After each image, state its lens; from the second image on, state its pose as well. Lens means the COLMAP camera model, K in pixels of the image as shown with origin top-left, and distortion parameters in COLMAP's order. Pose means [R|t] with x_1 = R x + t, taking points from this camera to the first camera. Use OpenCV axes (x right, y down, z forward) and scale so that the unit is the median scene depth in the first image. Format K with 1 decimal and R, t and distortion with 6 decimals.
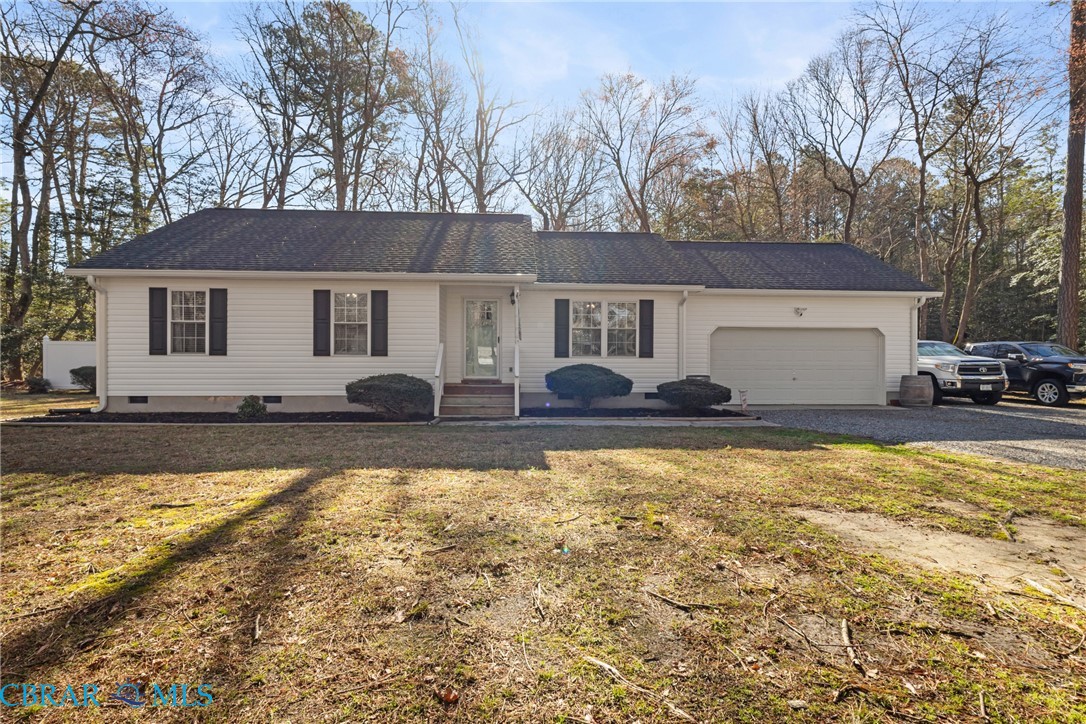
lens RADIAL K [[531.5, 0, 543.0], [0, 531.5, 362.0], [0, 0, 1]] dist [0.000265, 0.000005]
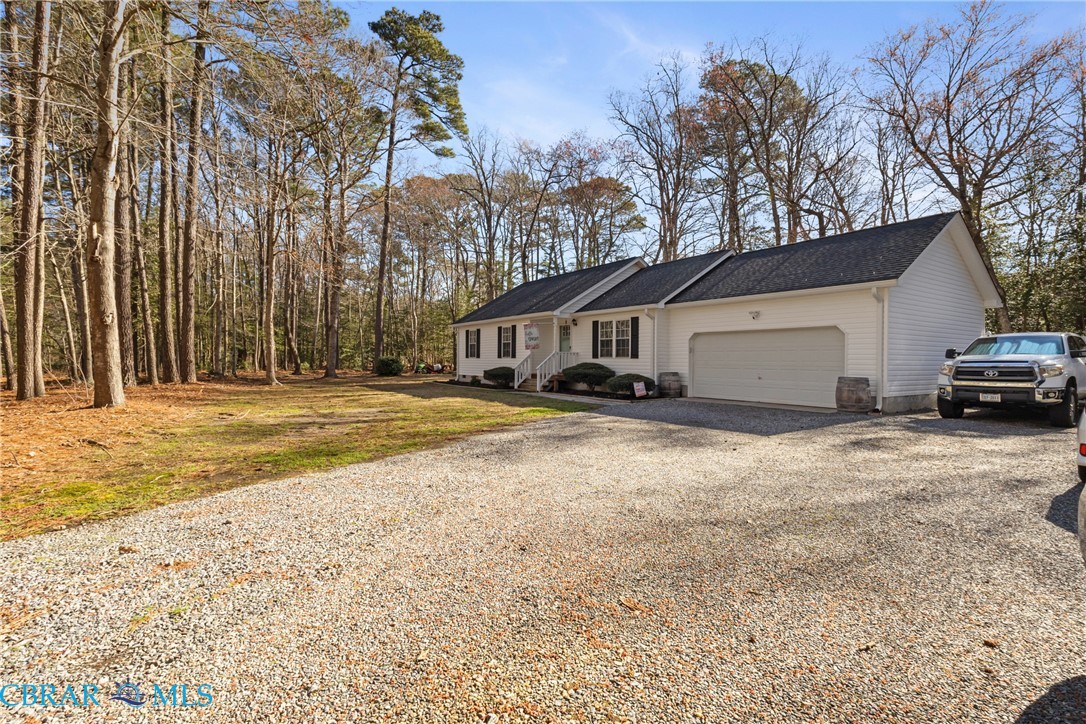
lens RADIAL K [[531.5, 0, 543.0], [0, 531.5, 362.0], [0, 0, 1]] dist [0.000265, 0.000005]
pose [[0.485225, 0.000829, -0.874389, 1.221052], [-0.014106, 0.999877, -0.006880, 0.013157], [0.874276, 0.015673, 0.485177, 0.108965]]
